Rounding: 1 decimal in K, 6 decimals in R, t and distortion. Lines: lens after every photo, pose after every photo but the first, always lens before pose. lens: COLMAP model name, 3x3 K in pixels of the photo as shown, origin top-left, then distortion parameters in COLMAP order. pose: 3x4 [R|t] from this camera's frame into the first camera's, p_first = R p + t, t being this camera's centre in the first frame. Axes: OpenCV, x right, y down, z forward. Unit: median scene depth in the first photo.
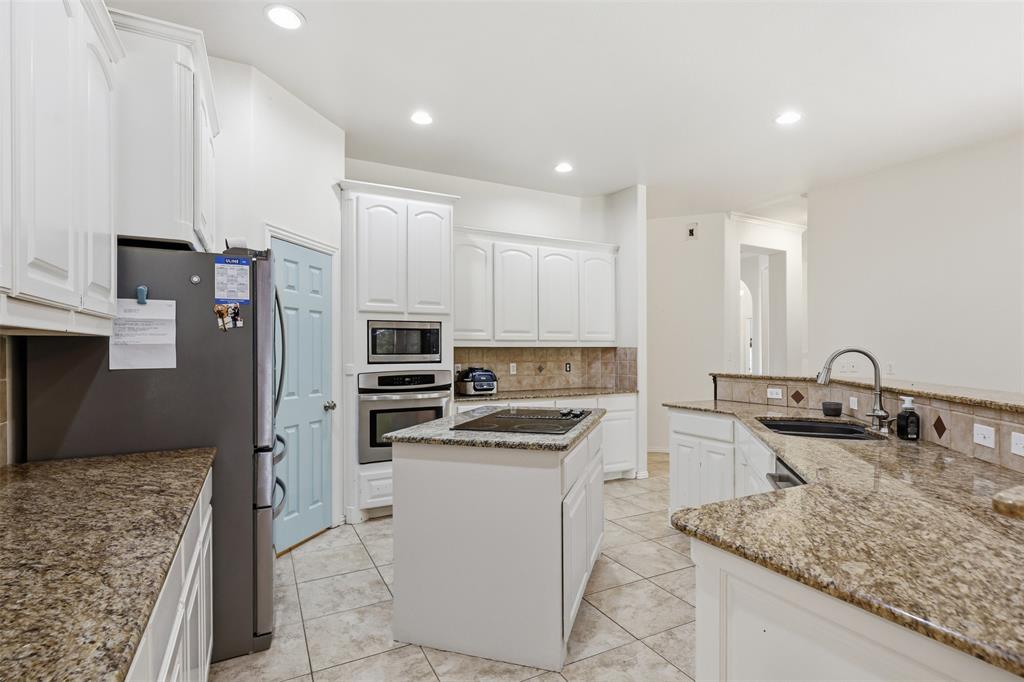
lens RADIAL K [[501.6, 0, 512.0], [0, 501.6, 341.0], [0, 0, 1]] dist [-0.000751, -0.000221]
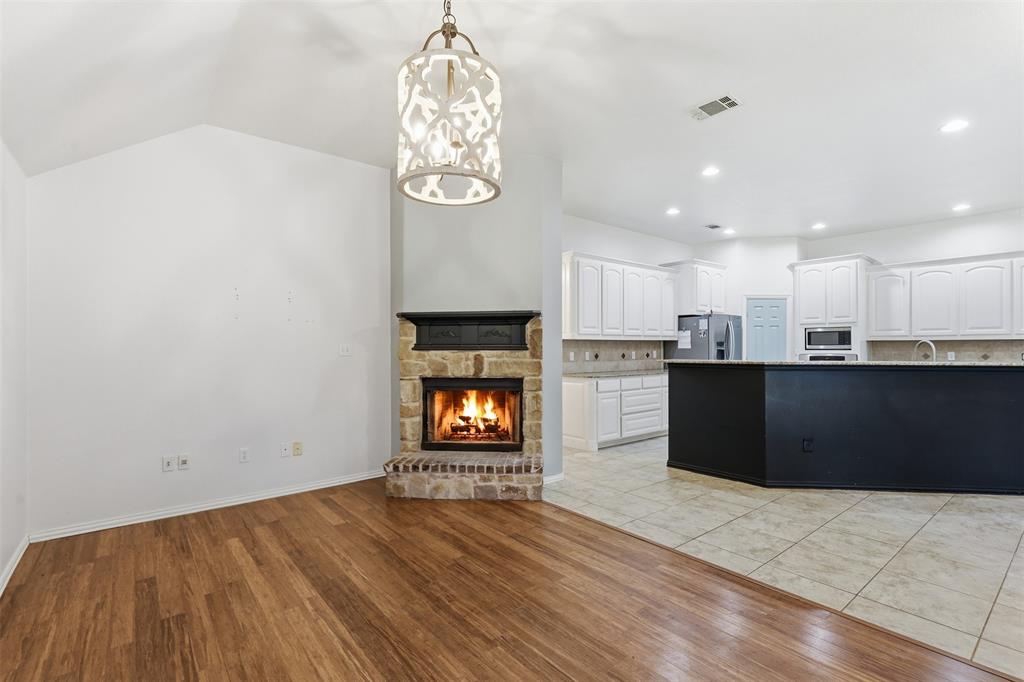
lens RADIAL K [[501.6, 0, 512.0], [0, 501.6, 341.0], [0, 0, 1]] dist [-0.000751, -0.000221]
pose [[0.174577, -0.005039, -0.984631, 2.612438], [0.023358, 0.999727, -0.000975, -0.026948], [0.984367, -0.022829, 0.174647, -0.913273]]
